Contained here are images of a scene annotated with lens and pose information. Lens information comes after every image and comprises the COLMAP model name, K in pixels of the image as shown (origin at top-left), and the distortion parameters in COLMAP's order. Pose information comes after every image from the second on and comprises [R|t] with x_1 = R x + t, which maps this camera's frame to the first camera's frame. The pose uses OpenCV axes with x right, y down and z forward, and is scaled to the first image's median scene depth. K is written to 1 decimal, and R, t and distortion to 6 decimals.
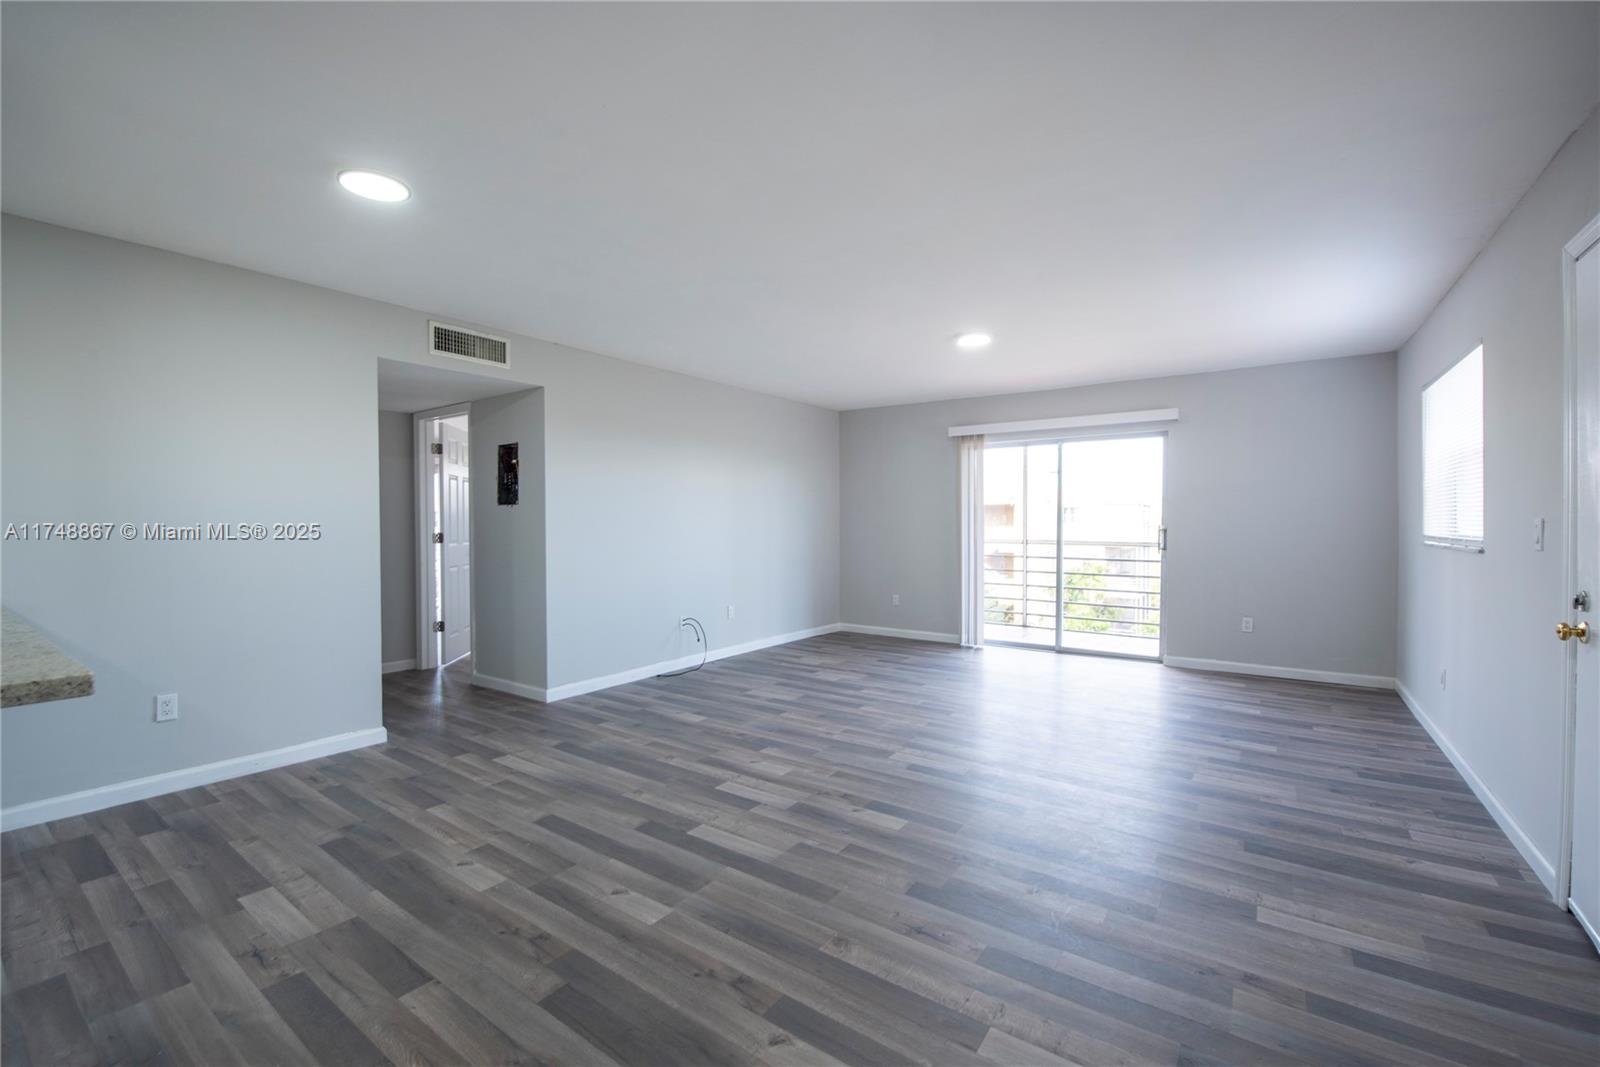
lens RADIAL K [[667.7, 0, 800.0], [0, 667.7, 533.5], [0, 0, 1]] dist [-0.018573, -0.000070]
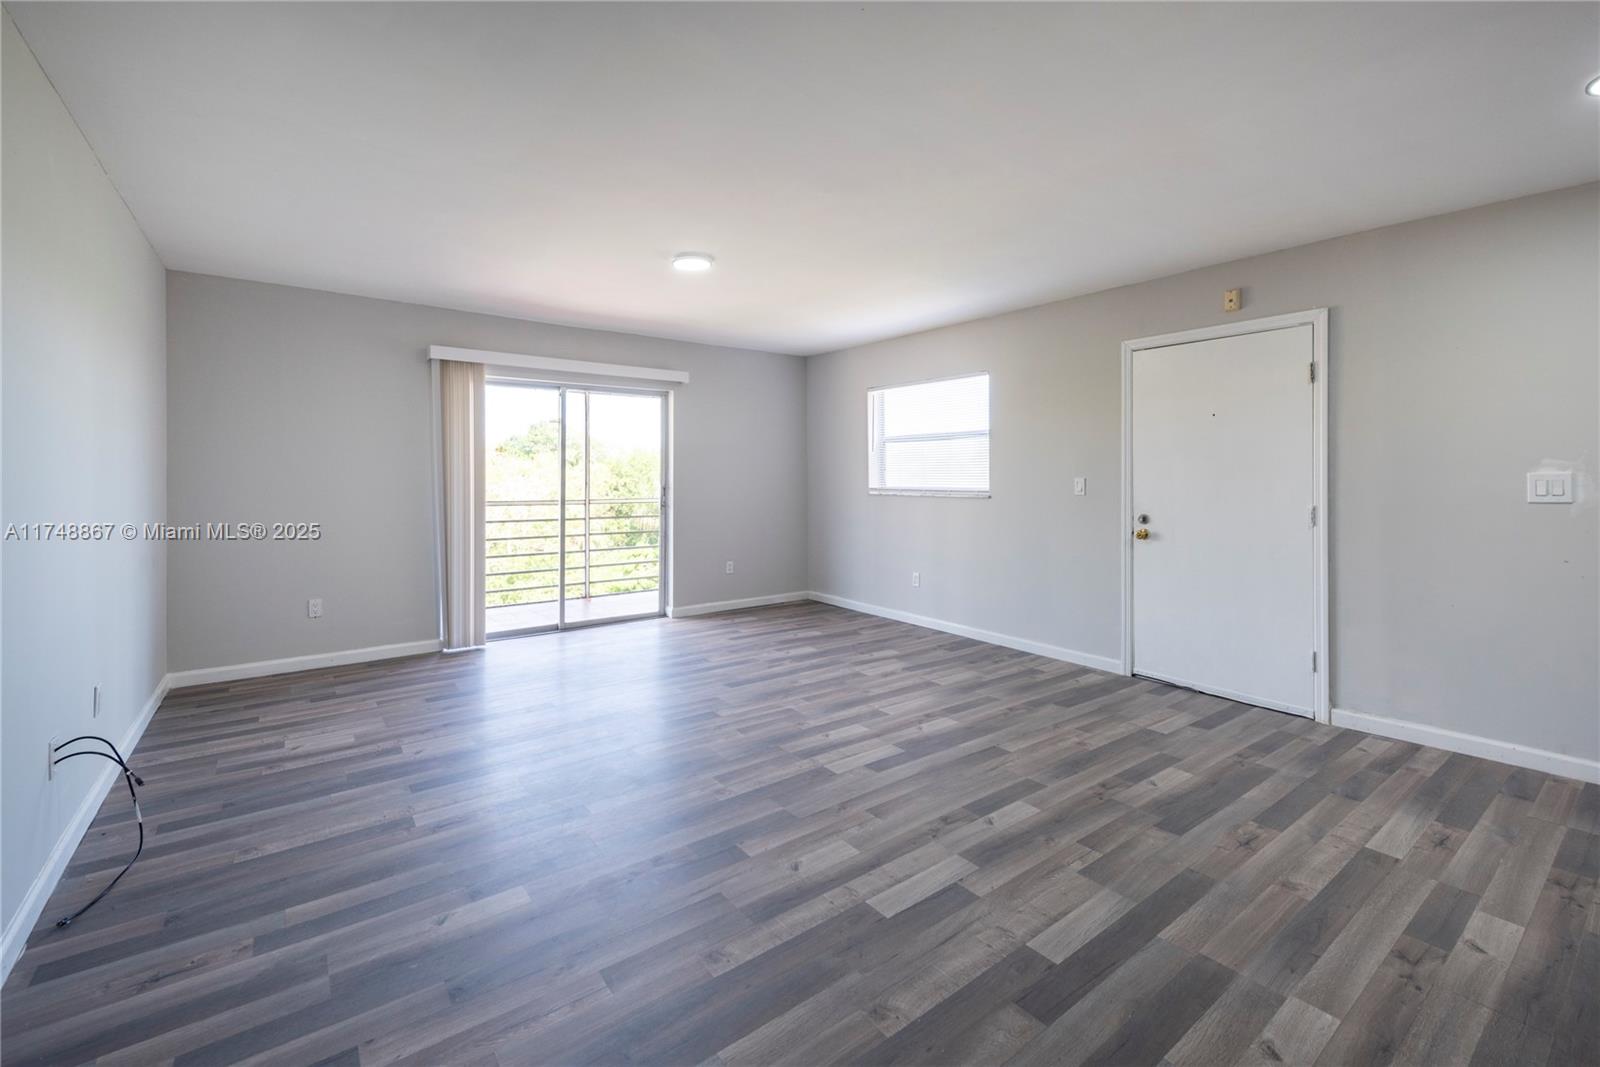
lens RADIAL K [[703.1, 0, 771.3], [0, 703.1, 475.5], [0, 0, 1]] dist [0.004253, -0.001771]
pose [[0.298572, 0.001265, 0.954386, -0.768610], [0.016092, 0.999850, -0.006360, -0.023319], [-0.954252, 0.017257, 0.298506, 0.886379]]
